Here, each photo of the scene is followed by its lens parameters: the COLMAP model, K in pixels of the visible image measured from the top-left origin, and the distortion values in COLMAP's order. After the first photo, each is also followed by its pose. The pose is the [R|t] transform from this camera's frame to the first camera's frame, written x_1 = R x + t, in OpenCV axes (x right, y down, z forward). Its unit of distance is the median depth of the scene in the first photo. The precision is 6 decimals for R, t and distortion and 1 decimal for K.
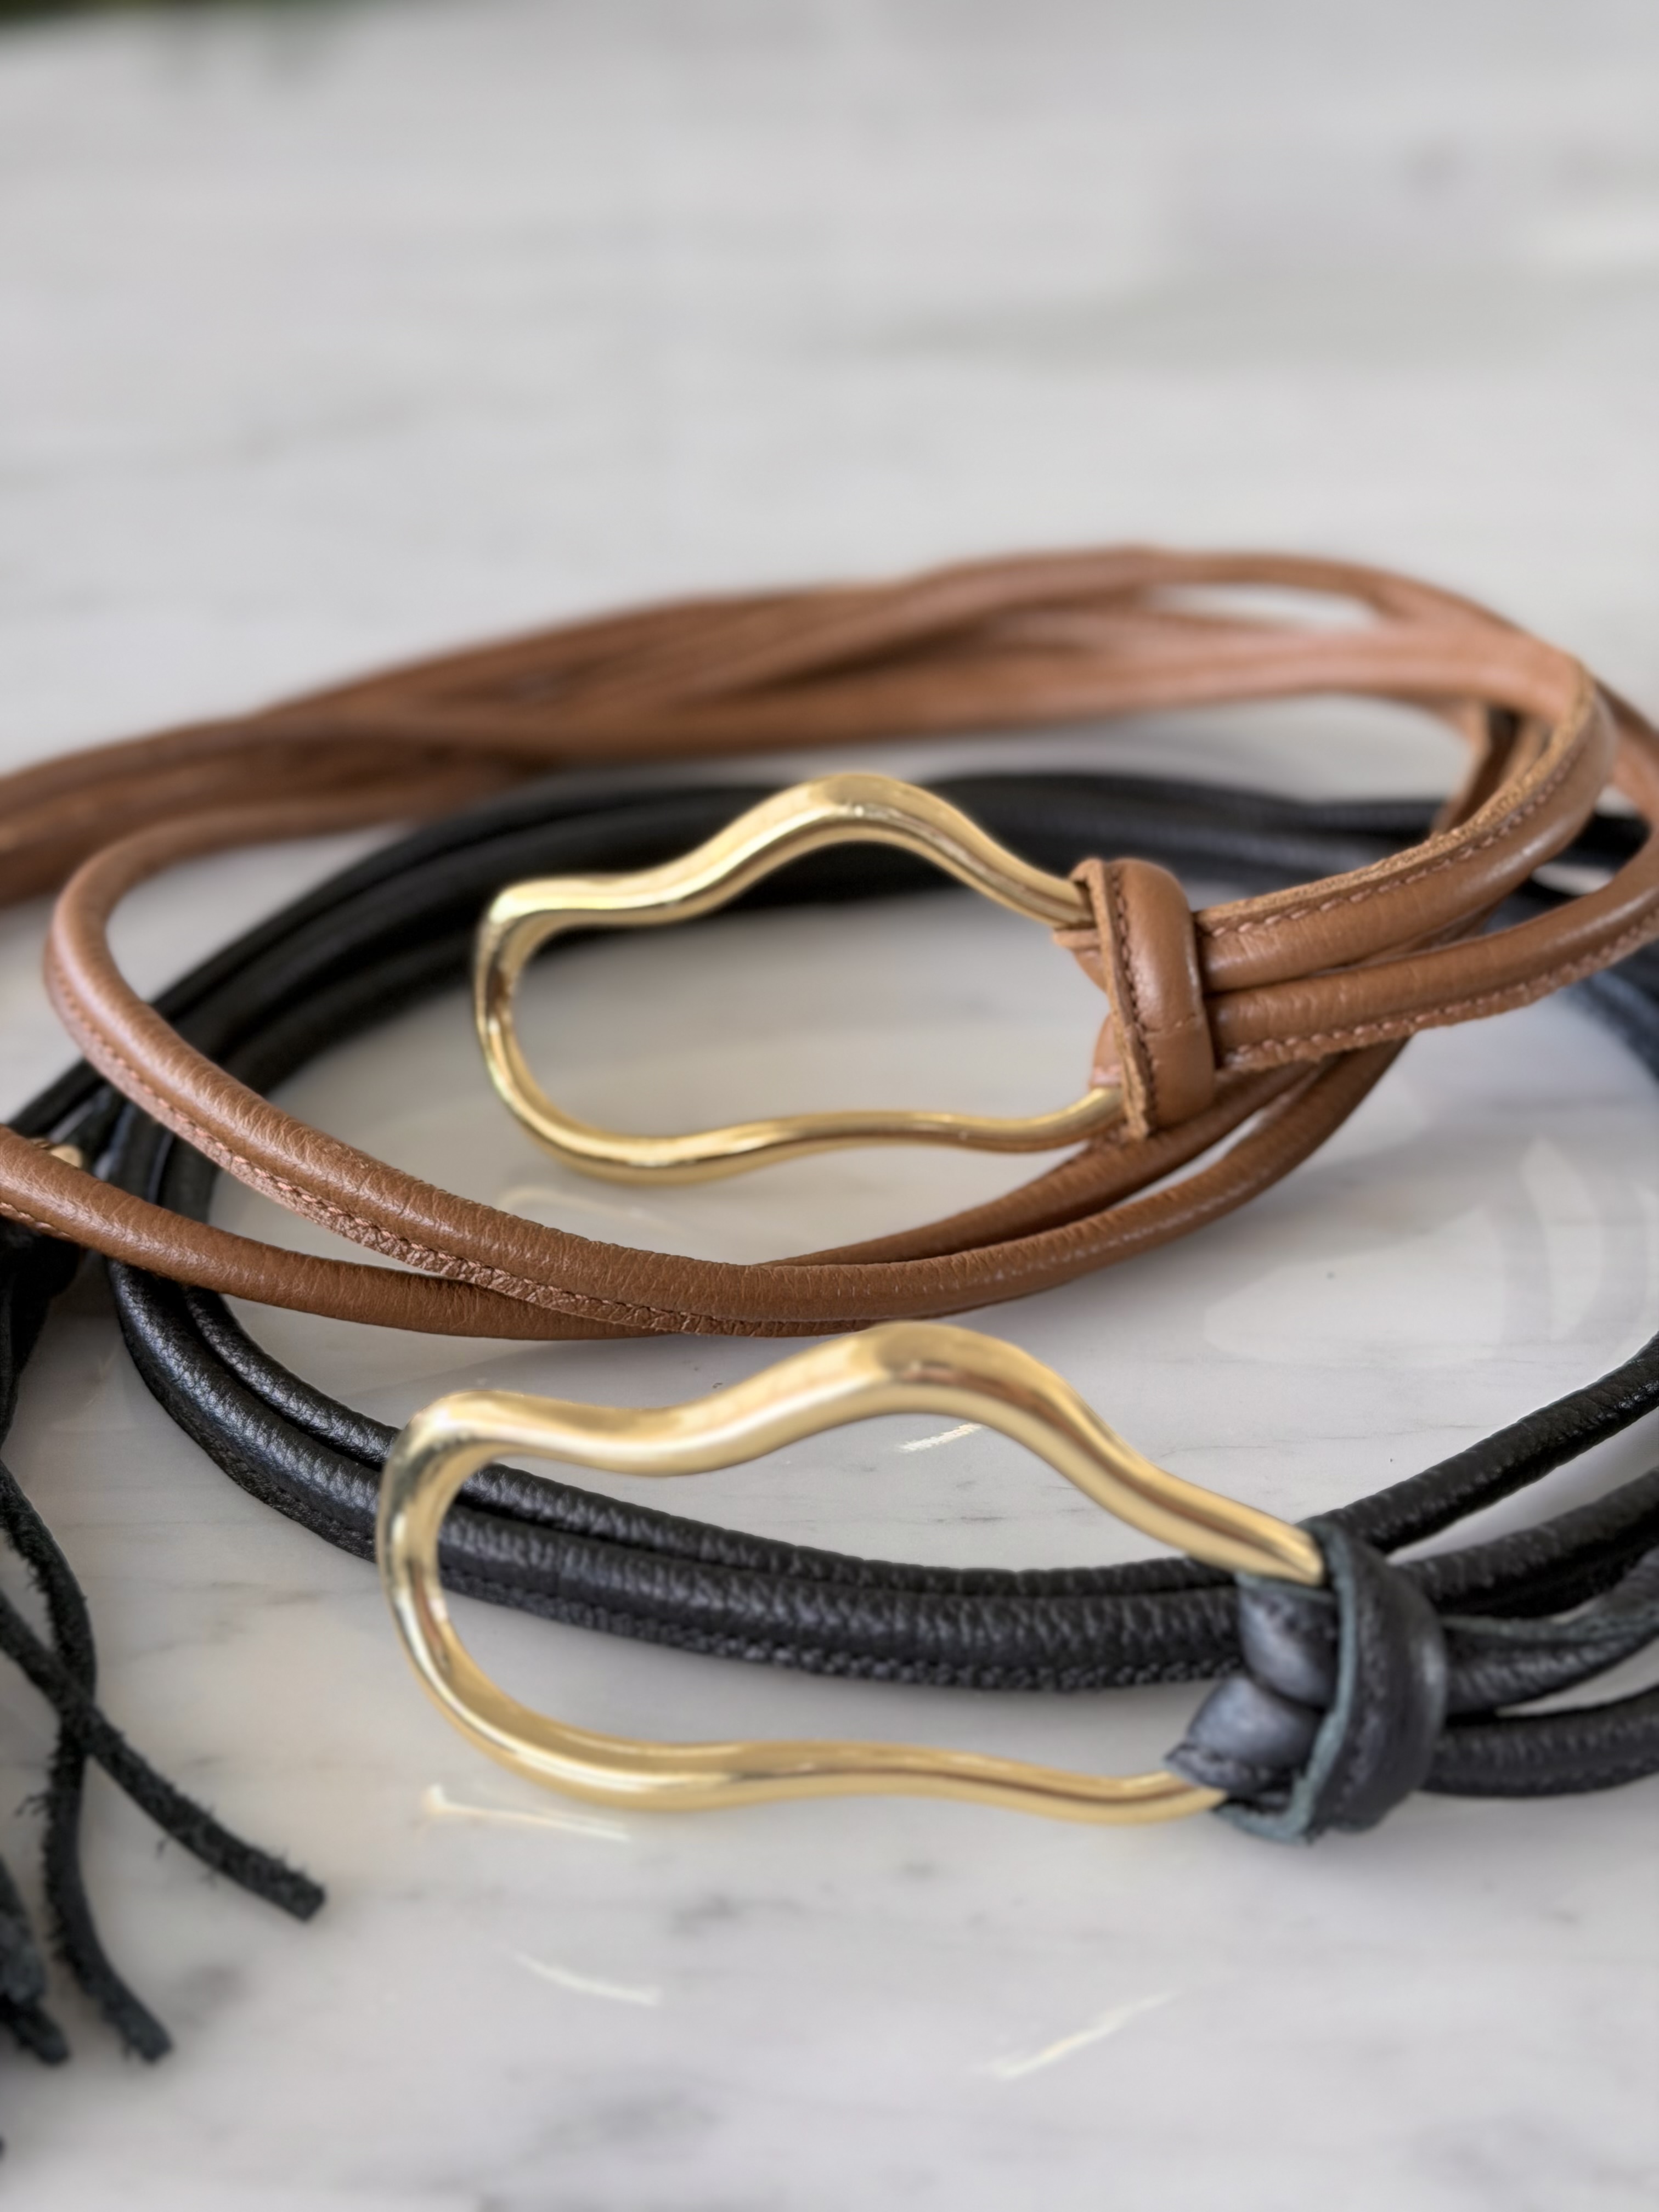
lens RADIAL K [[3082.1, 0, 829.5], [0, 3082.1, 1106.0], [0, 0, 1]] dist [0.118747, -0.023797]
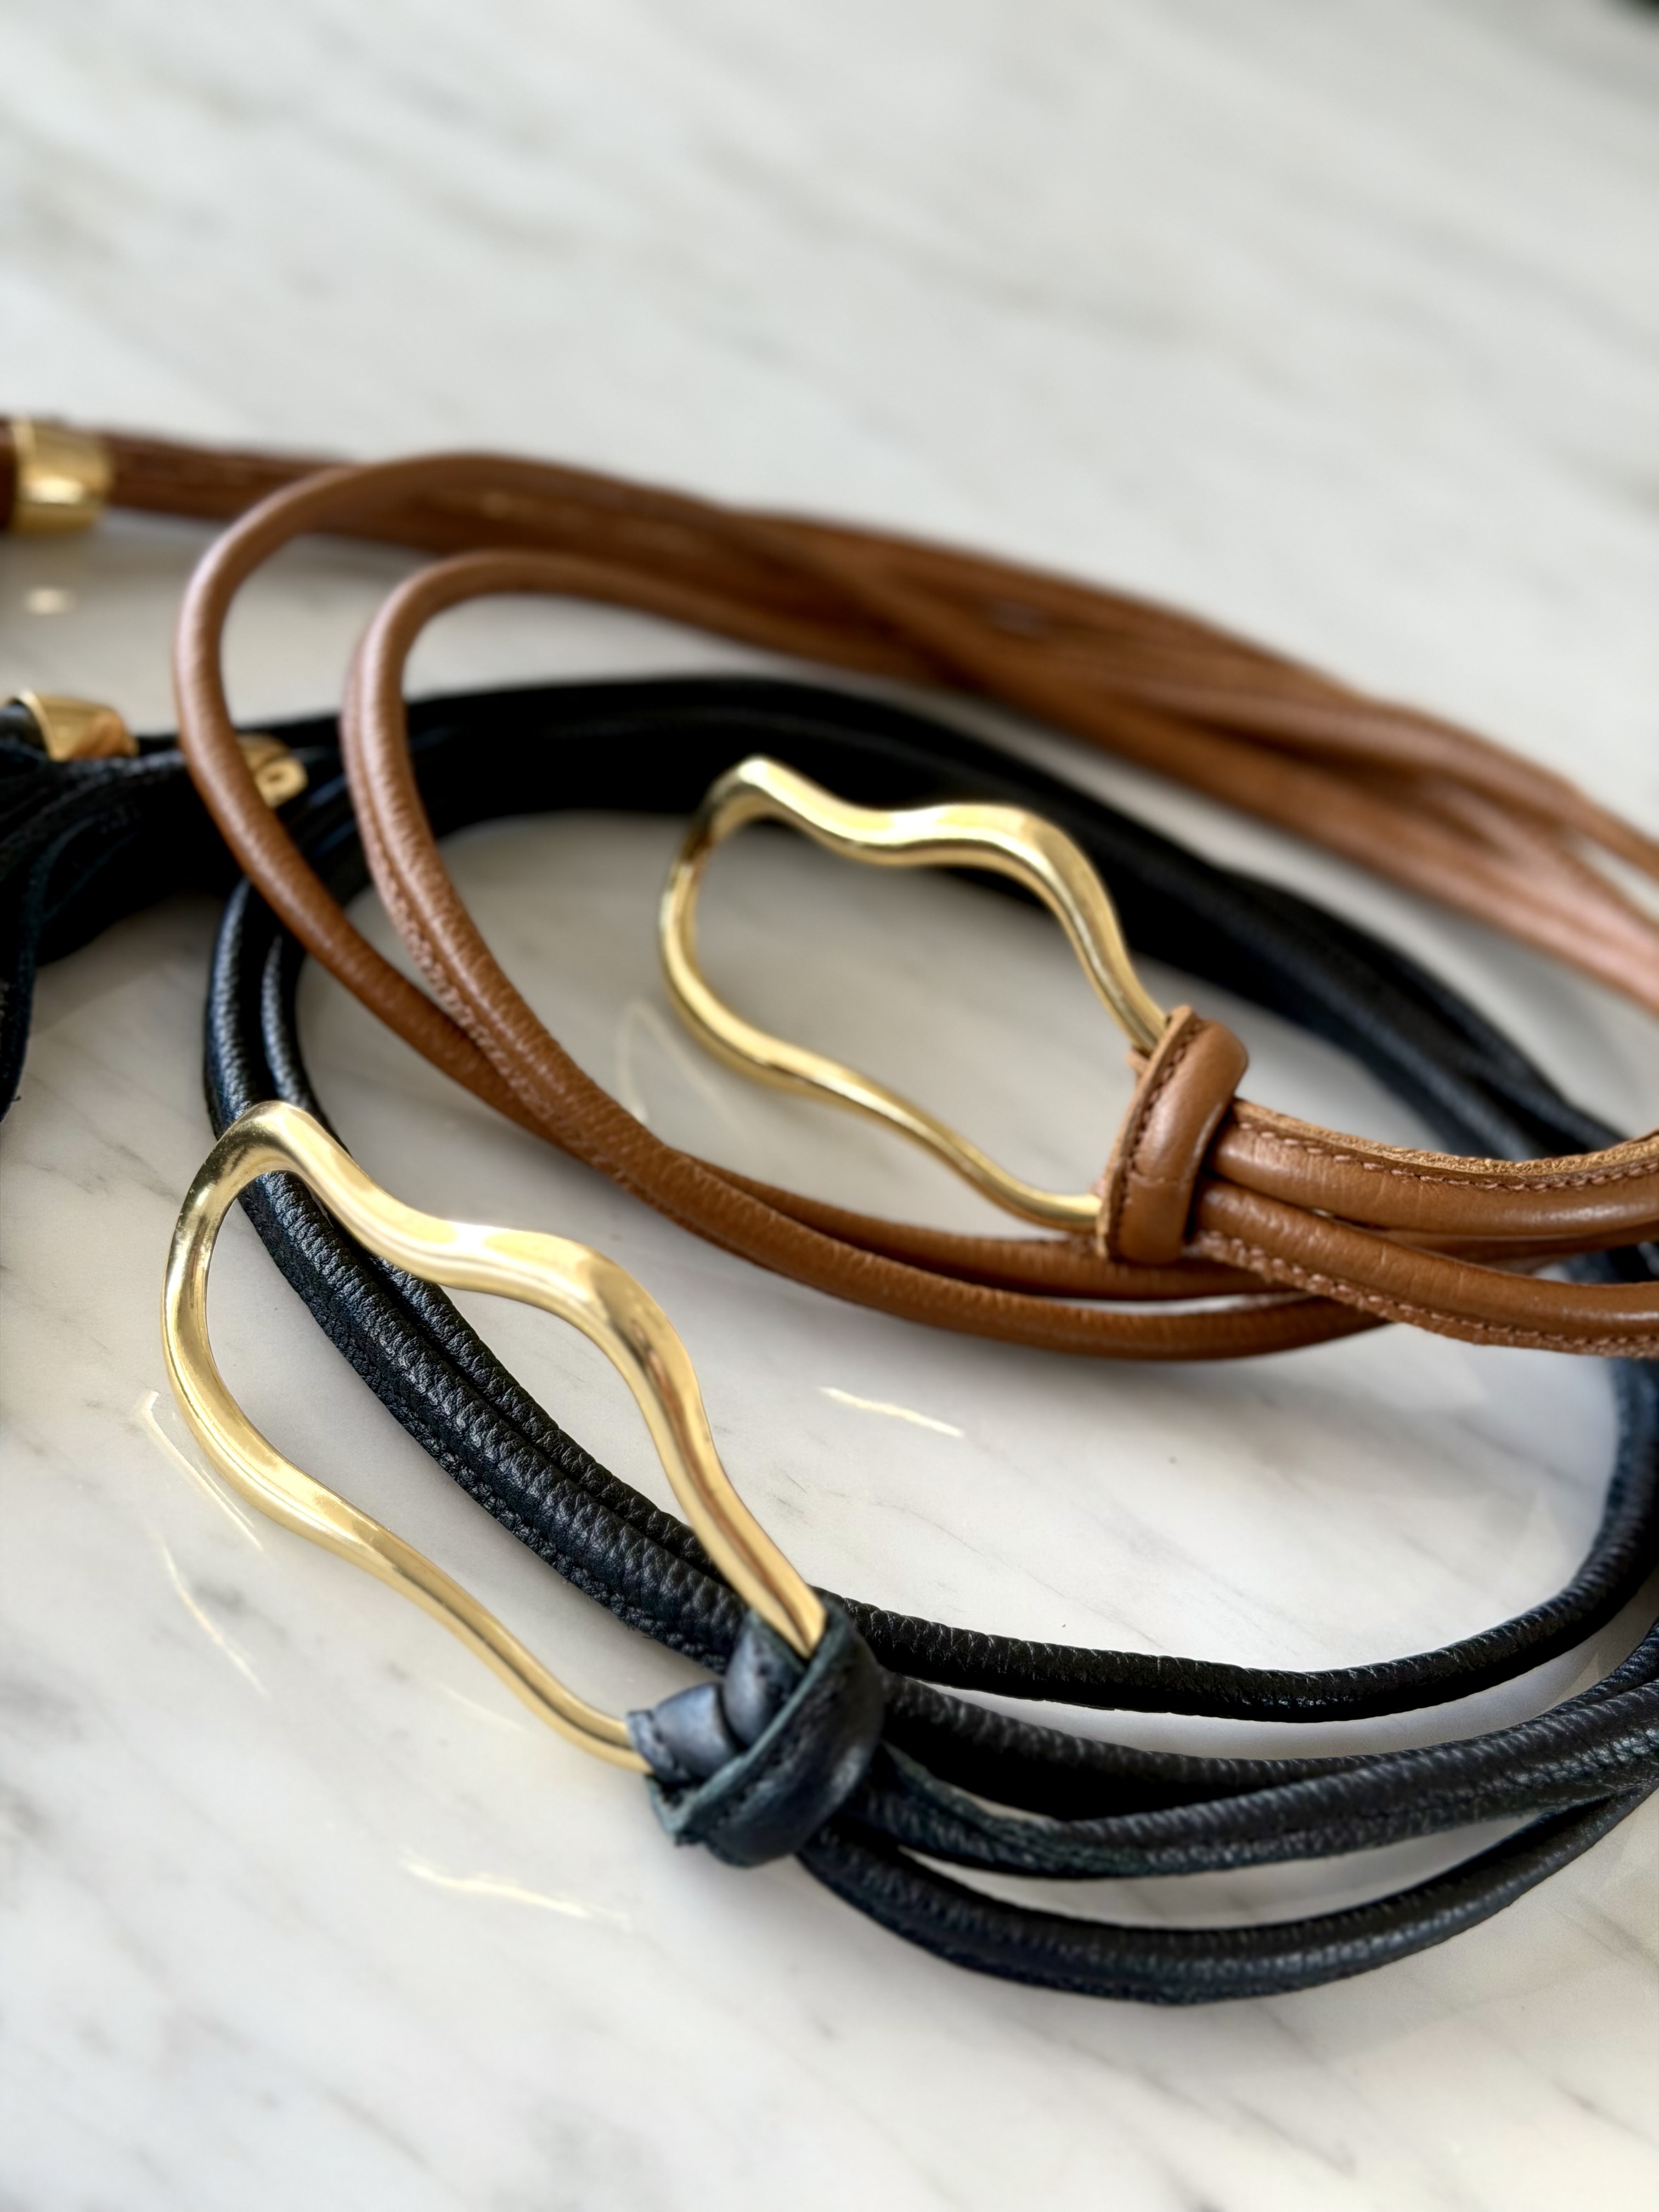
lens RADIAL K [[3082.1, 0, 829.5], [0, 3082.1, 1106.0], [0, 0, 1]] dist [0.118747, -0.023797]
pose [[0.829478, 0.517678, -0.209705, 0.233184], [-0.507622, 0.855329, 0.103593, -0.102506], [0.232995, 0.020523, 0.972261, -0.052010]]
